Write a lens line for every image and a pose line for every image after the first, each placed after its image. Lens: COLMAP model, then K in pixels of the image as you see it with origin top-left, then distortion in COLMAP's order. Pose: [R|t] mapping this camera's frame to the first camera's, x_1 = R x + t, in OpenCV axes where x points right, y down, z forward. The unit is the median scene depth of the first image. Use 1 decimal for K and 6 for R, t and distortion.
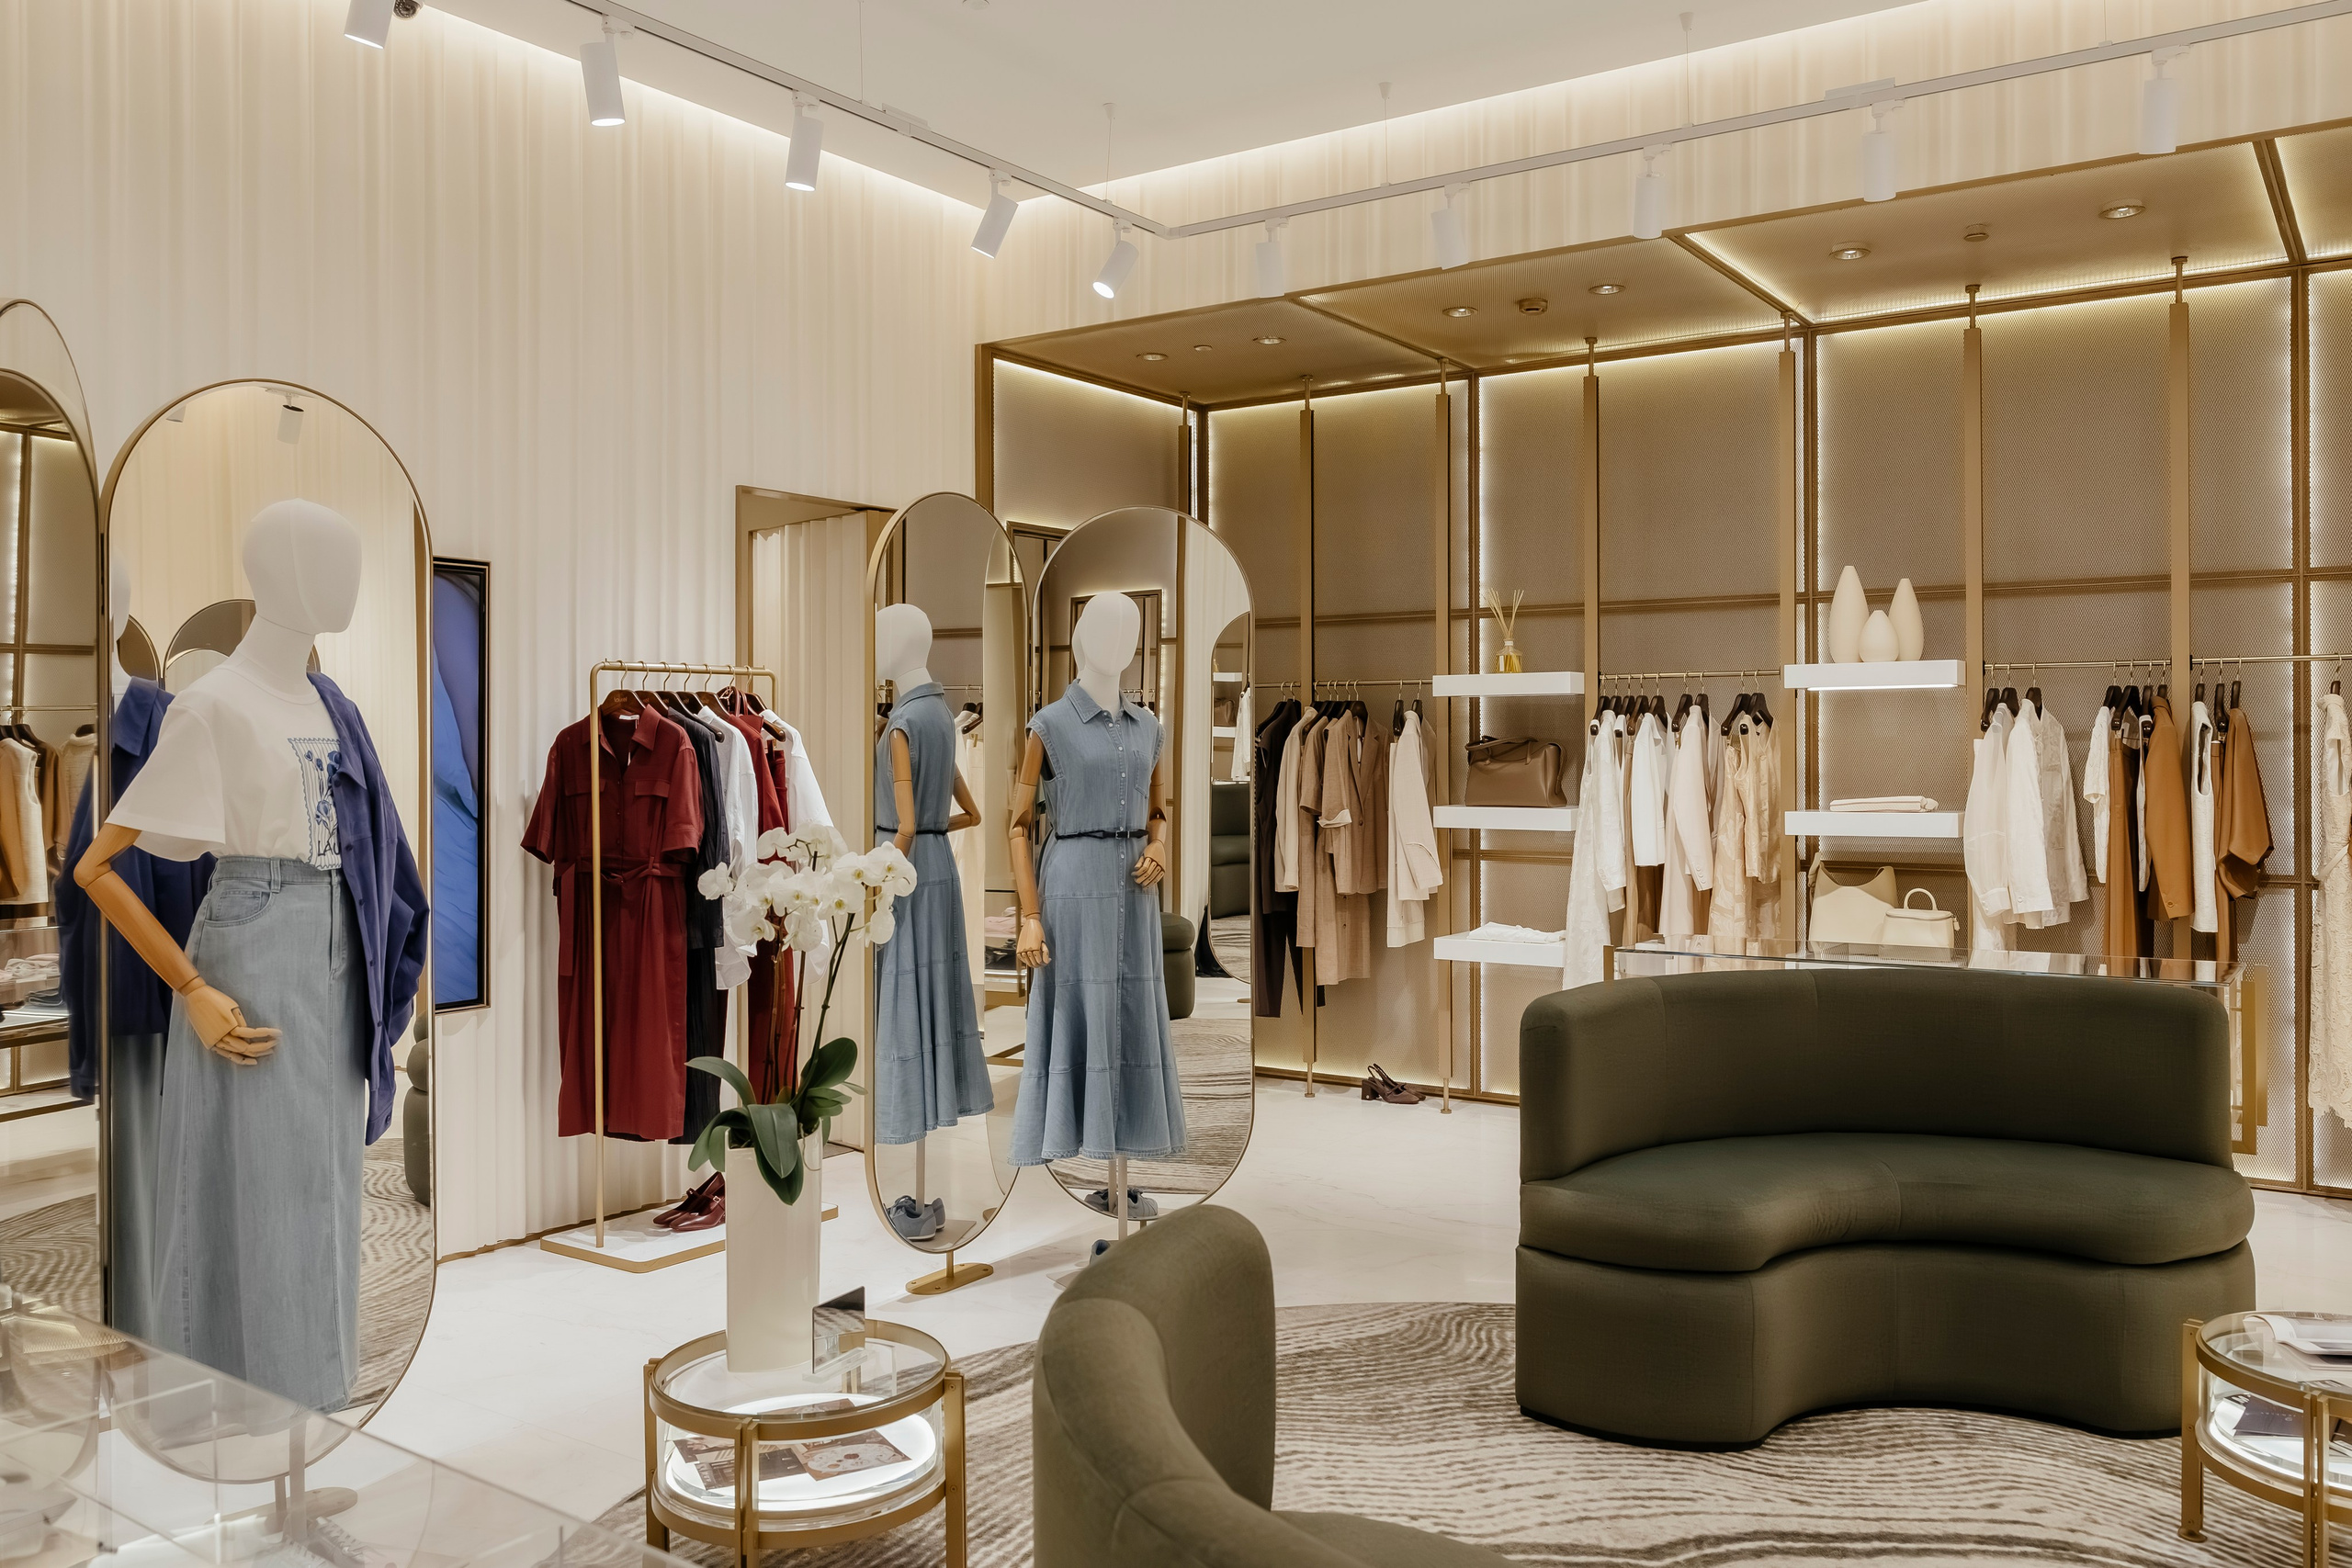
lens RADIAL K [[1844.5, 0, 1192.4], [0, 1844.5, 719.8], [0, 0, 1]] dist [-0.008716, 0.002842]
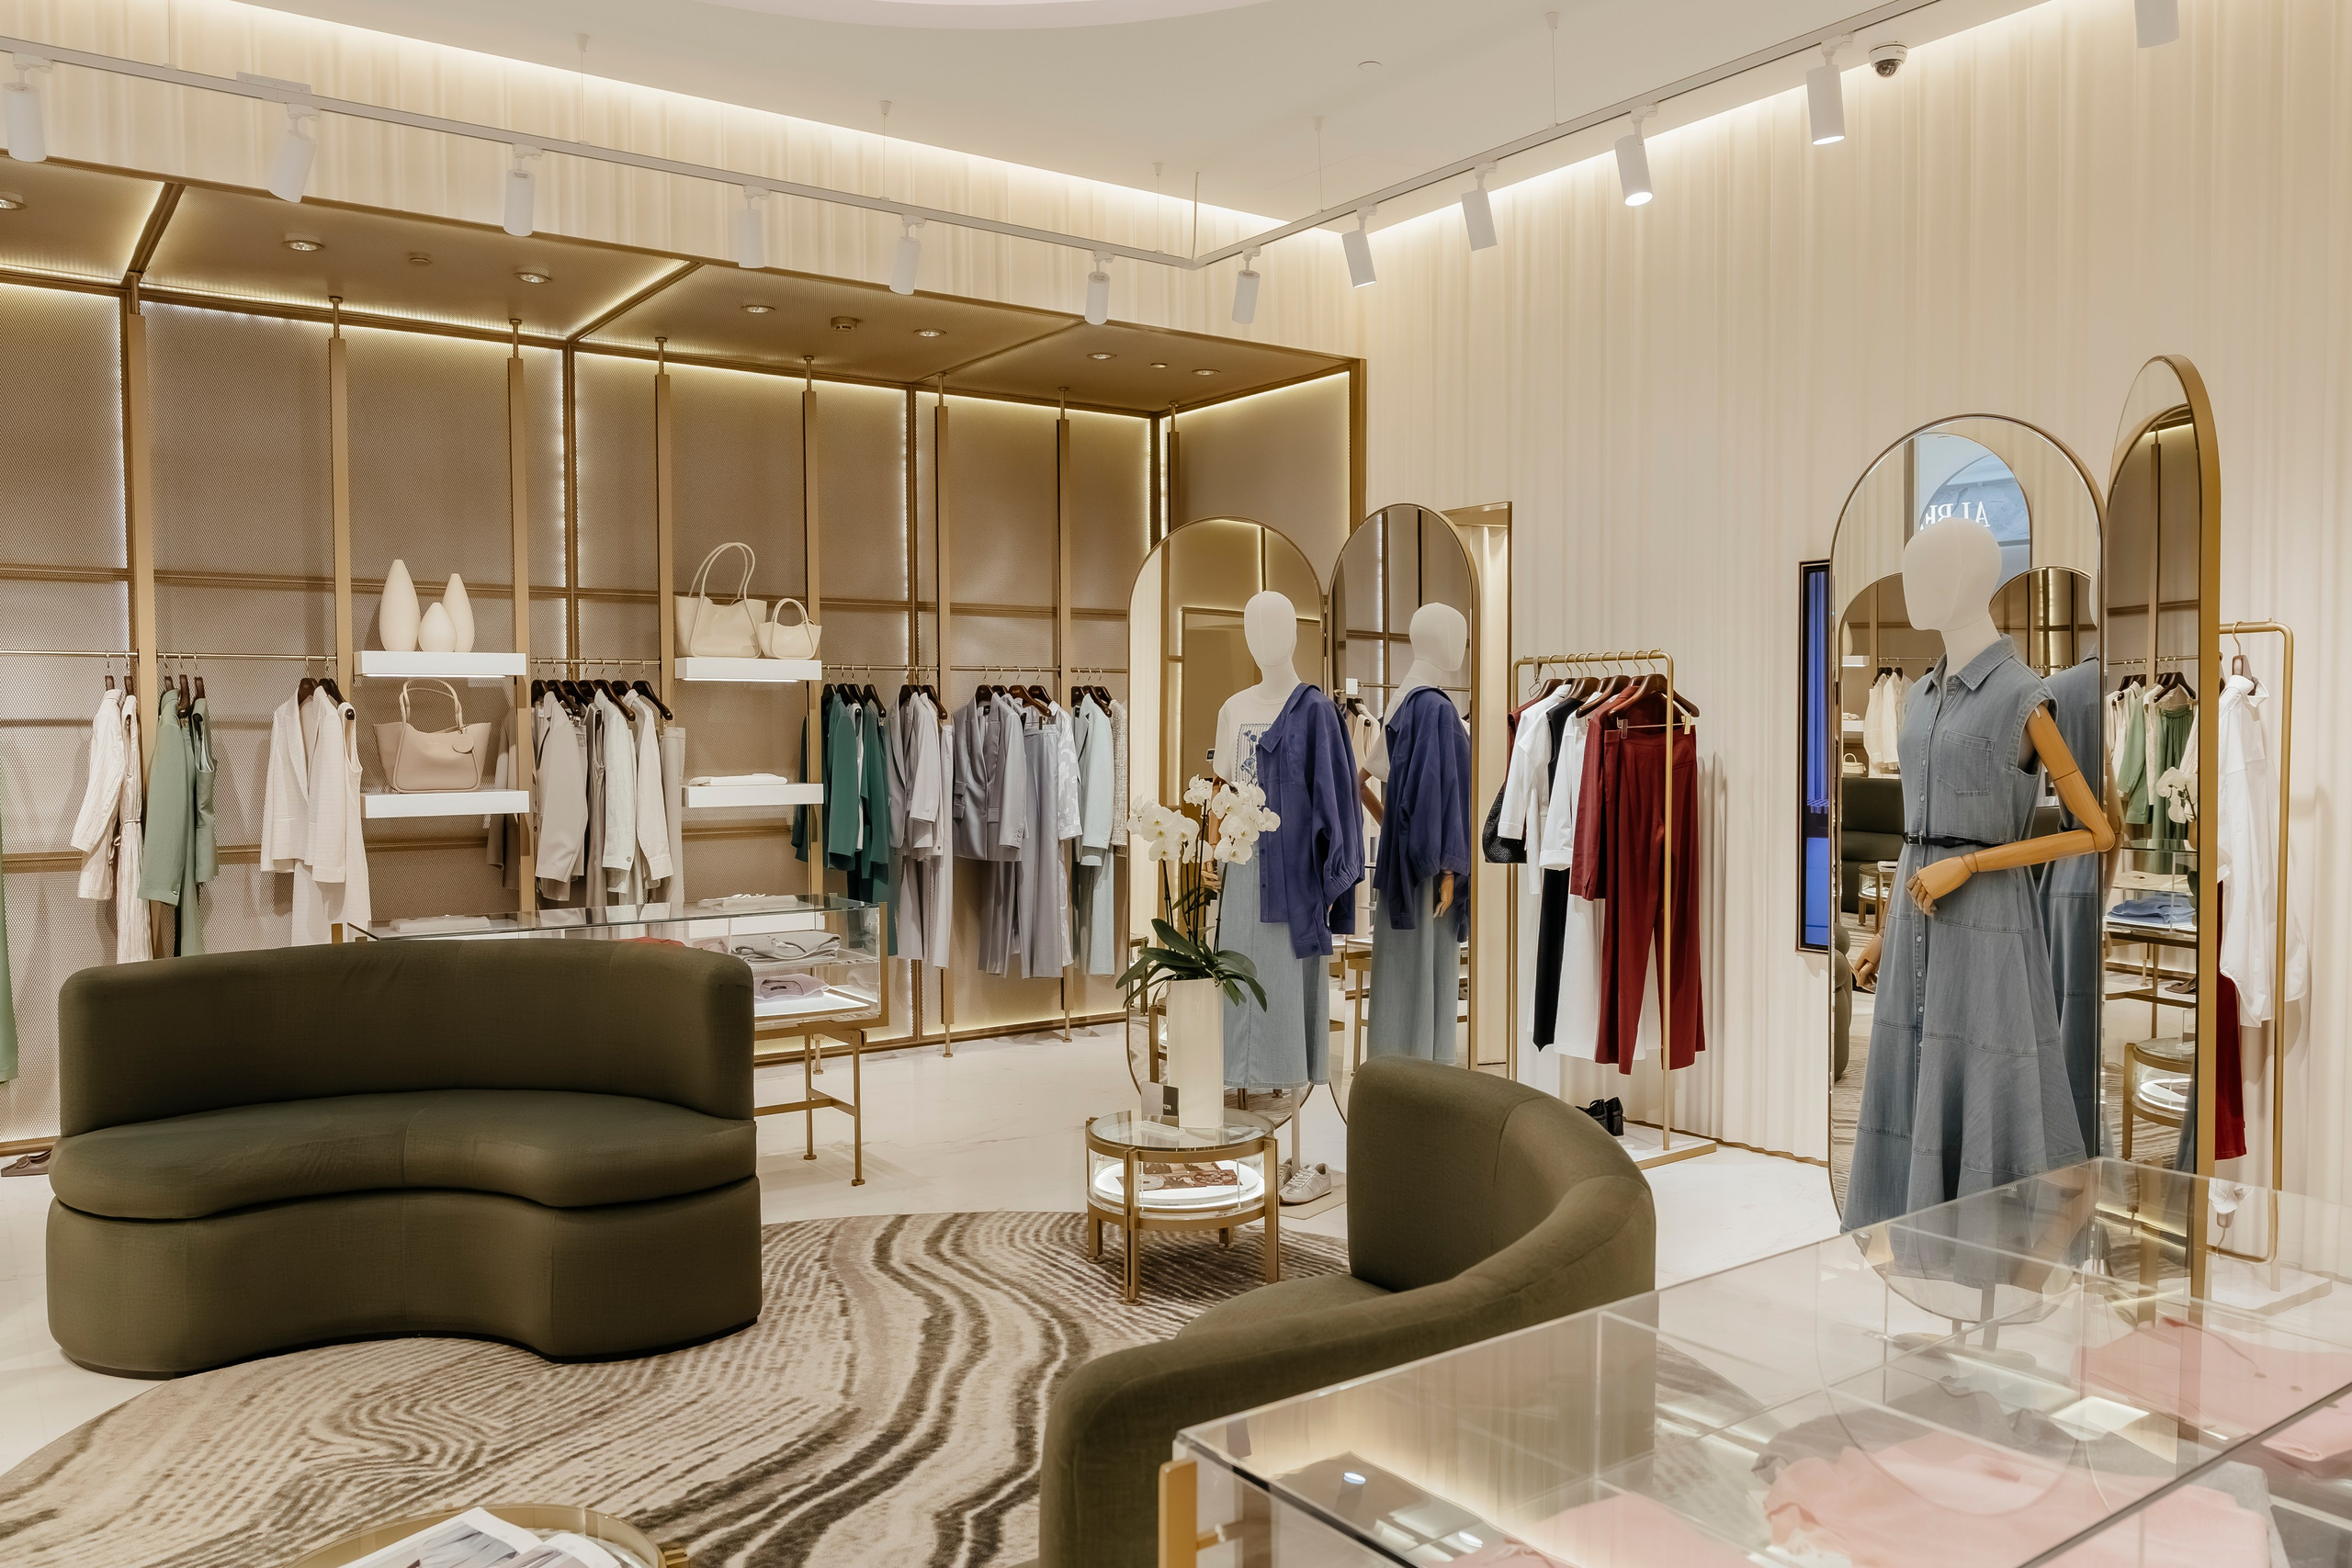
lens RADIAL K [[1760.7, 0, 1176.0], [0, 1760.7, 784.0], [0, 0, 1]] dist [-0.004345, 0.003812]
pose [[-0.340972, 0.032123, -0.939525, 0.583354], [0.018518, 0.999452, 0.027452, 0.010093], [0.939891, -0.008038, -0.341380, 0.747221]]
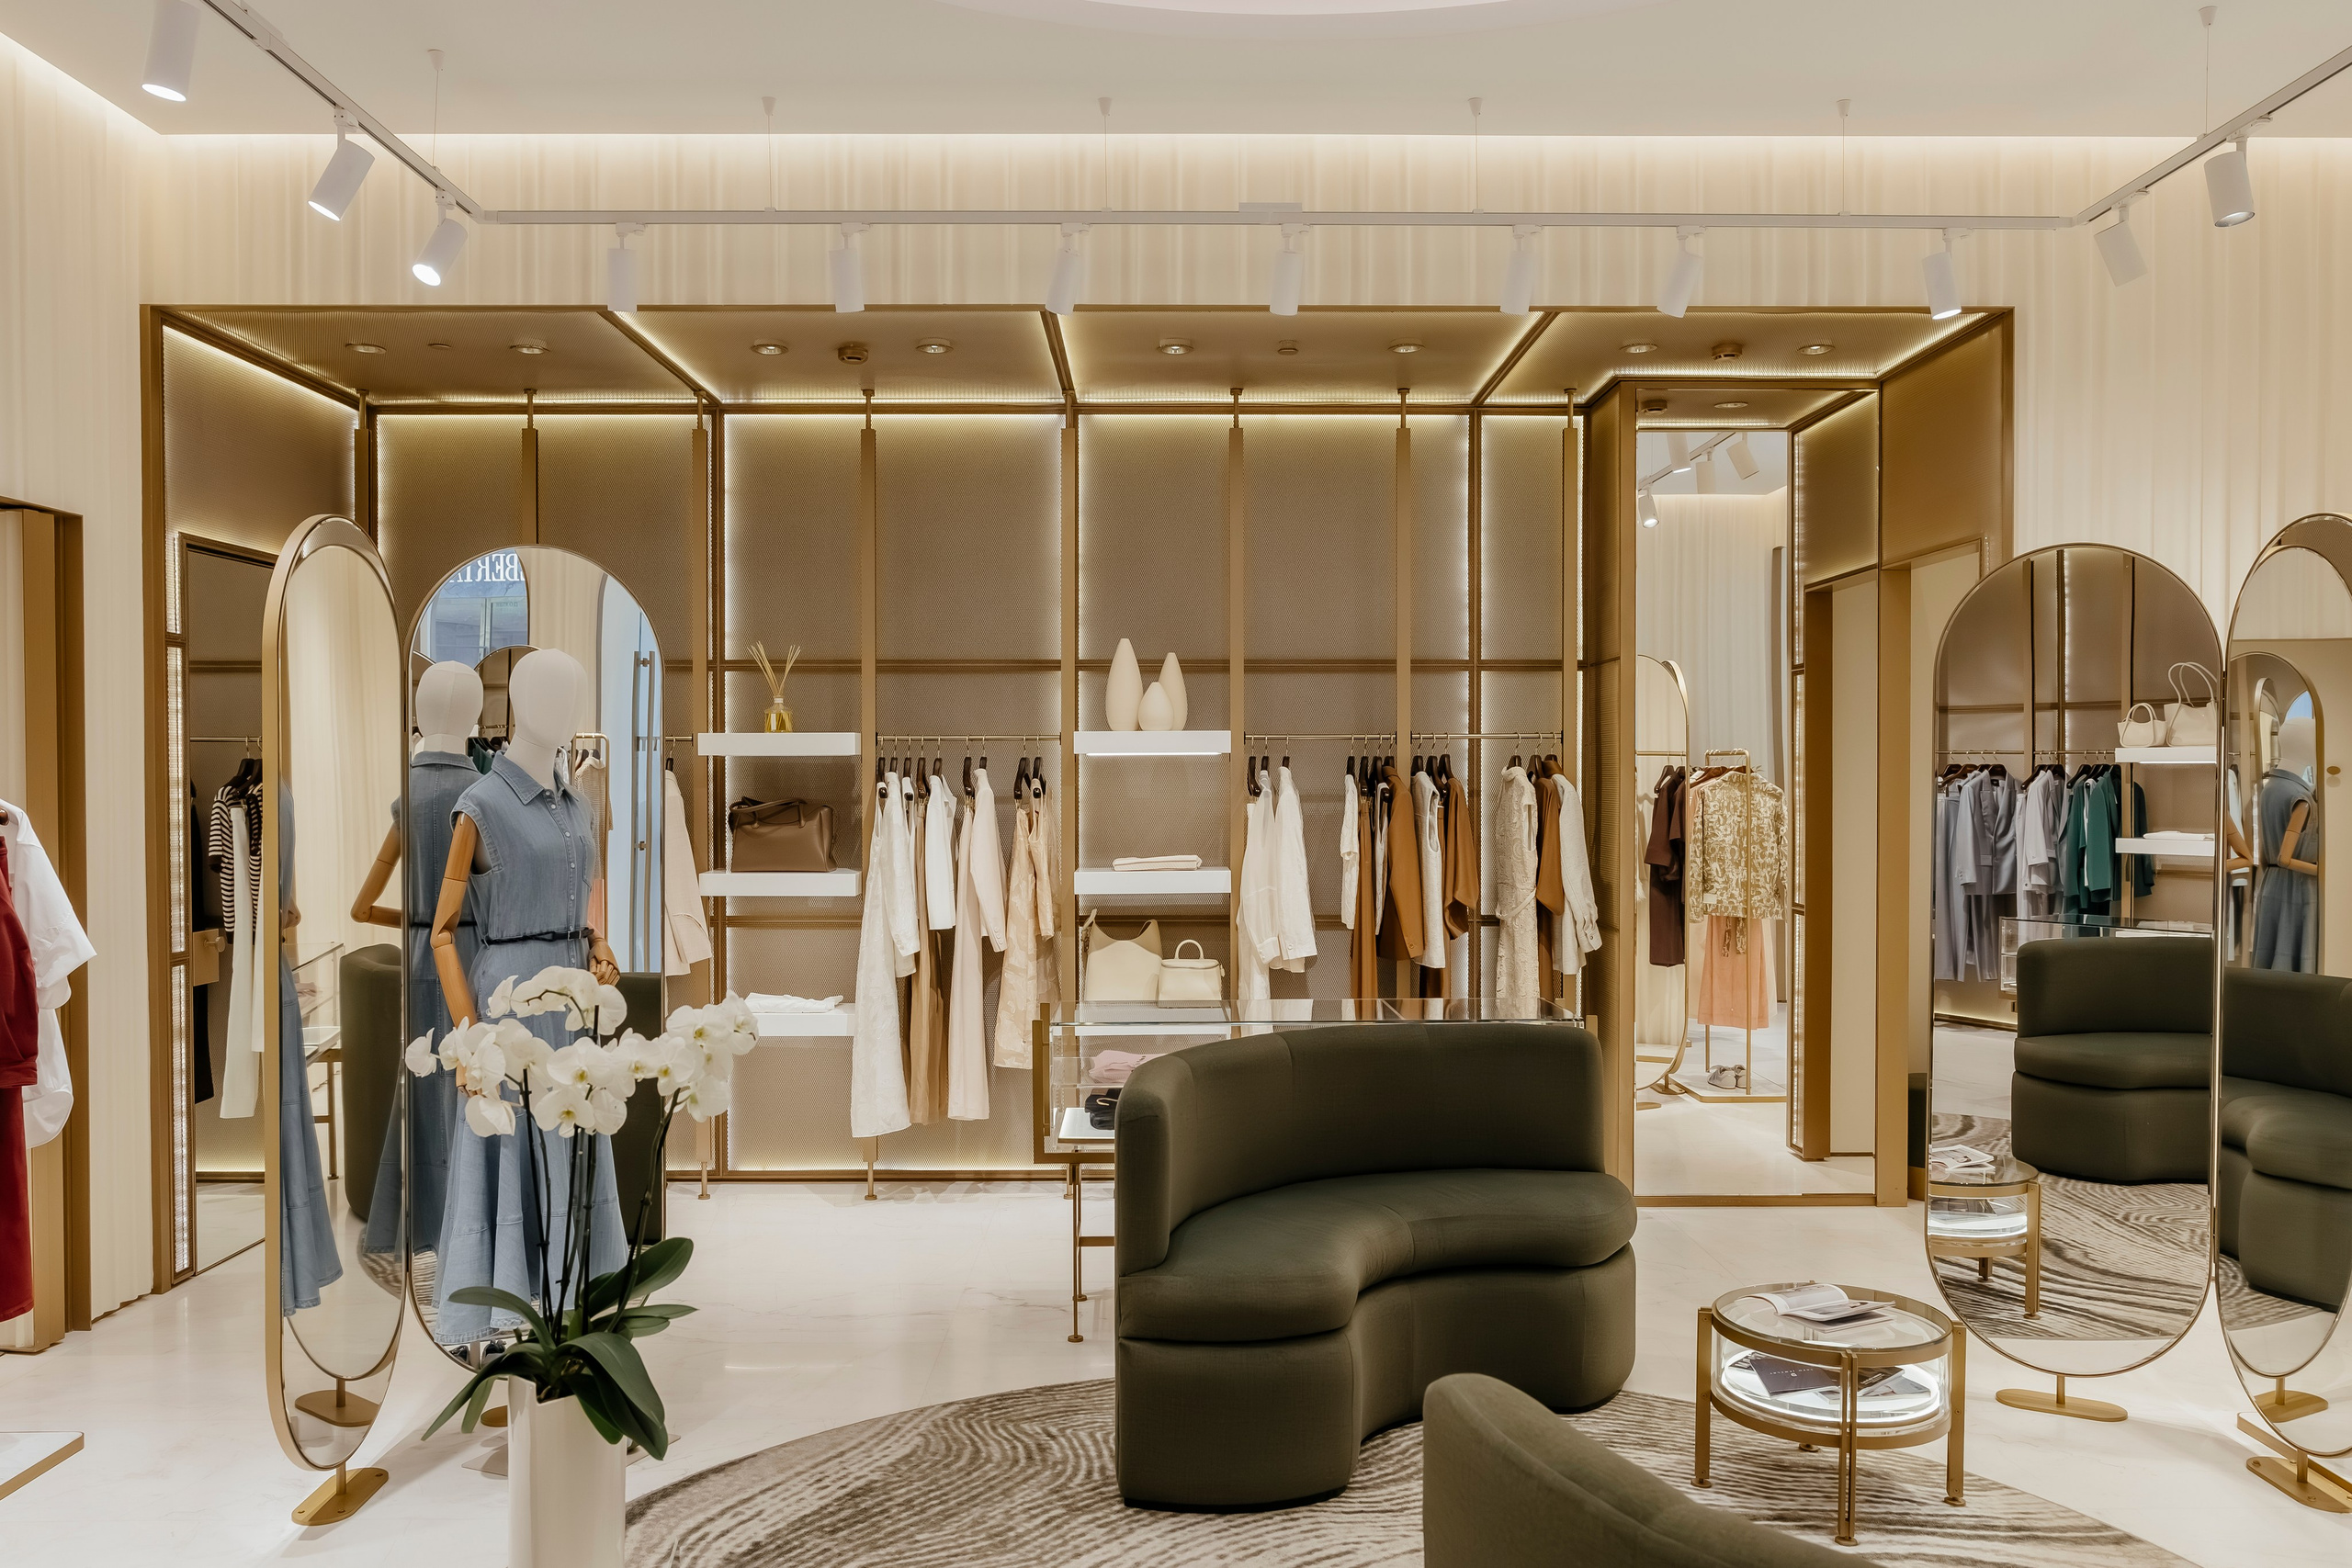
lens RADIAL K [[1852.5, 0, 1176.0], [0, 1852.5, 784.0], [0, 0, 1]] dist [-0.006413, 0.000266]
pose [[0.820677, -0.003214, 0.571383, -0.232505], [-0.009225, 0.999779, 0.018873, -0.020529], [-0.571317, -0.020760, 0.820467, 0.108100]]
